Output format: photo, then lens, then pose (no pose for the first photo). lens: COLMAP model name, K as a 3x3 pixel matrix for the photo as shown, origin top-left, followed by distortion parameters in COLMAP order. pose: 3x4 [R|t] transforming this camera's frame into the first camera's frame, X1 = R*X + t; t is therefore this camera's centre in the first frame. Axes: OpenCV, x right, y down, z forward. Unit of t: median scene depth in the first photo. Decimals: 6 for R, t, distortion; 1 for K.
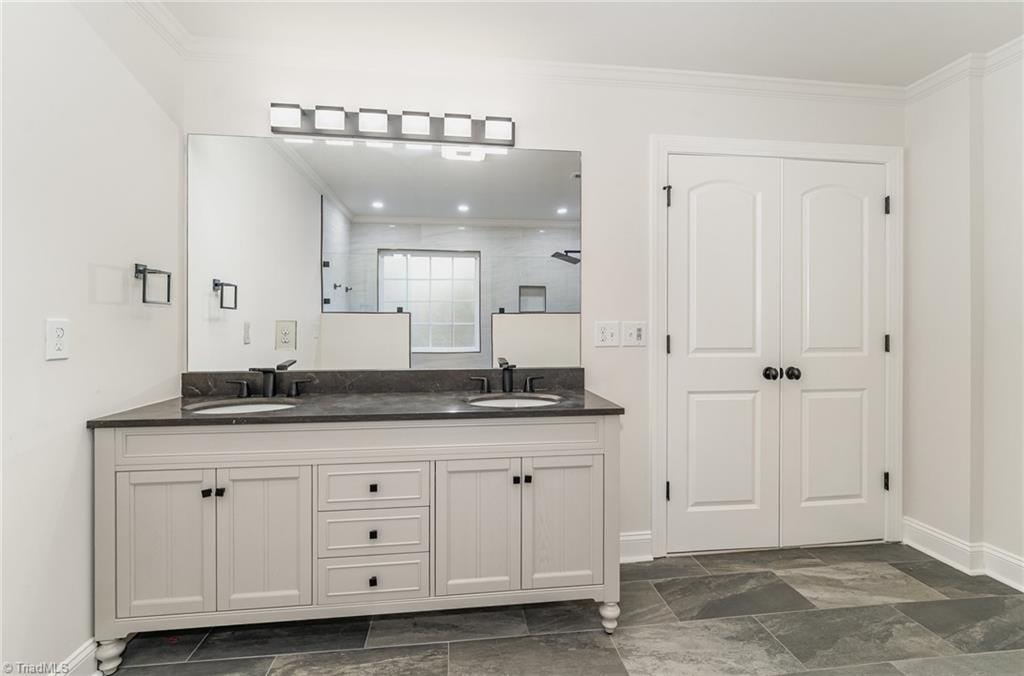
lens RADIAL K [[455.5, 0, 512.7], [0, 455.5, 329.0], [0, 0, 1]] dist [0.000739, -0.000003]
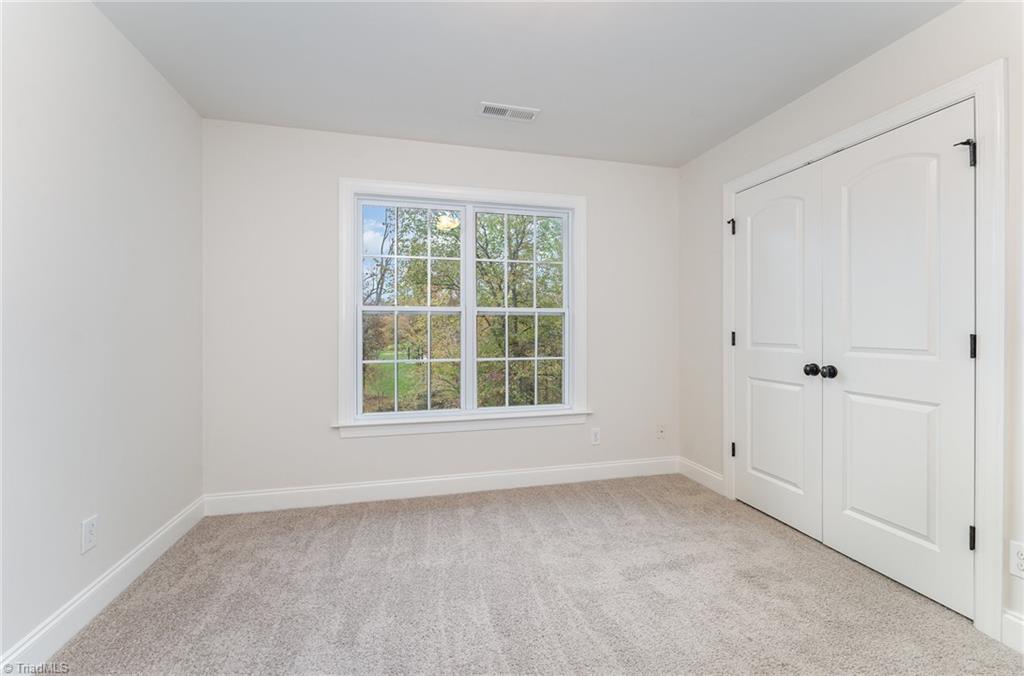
lens RADIAL K [[435.0, 0, 513.0], [0, 435.0, 330.3], [0, 0, 1]] dist [-0.000024, 0.000065]
pose [[0.119613, 0.002008, -0.992819, 1.619635], [-0.001820, 0.999997, 0.001803, 0.008052], [0.992819, 0.001592, 0.119616, 0.227170]]
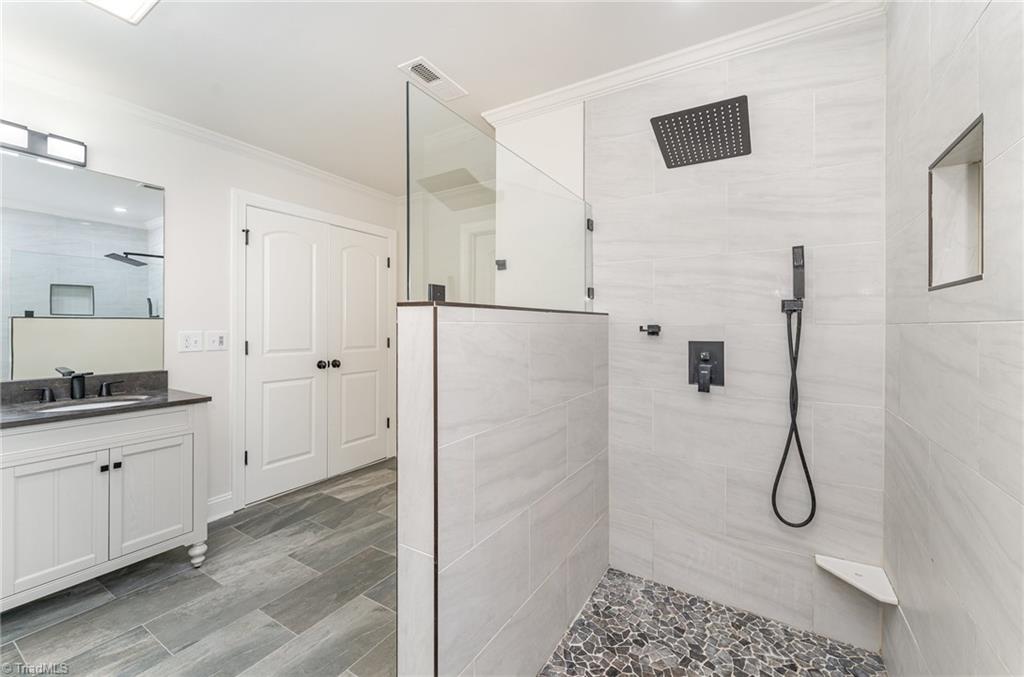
lens RADIAL K [[419.5, 0, 511.9], [0, 419.5, 327.7], [0, 0, 1]] dist [-0.000714, -0.000414]
pose [[0.622005, 0.001679, 0.783011, -0.146358], [0.000296, 0.999997, -0.002380, -0.024094], [-0.783013, 0.001712, 0.622003, -0.398750]]
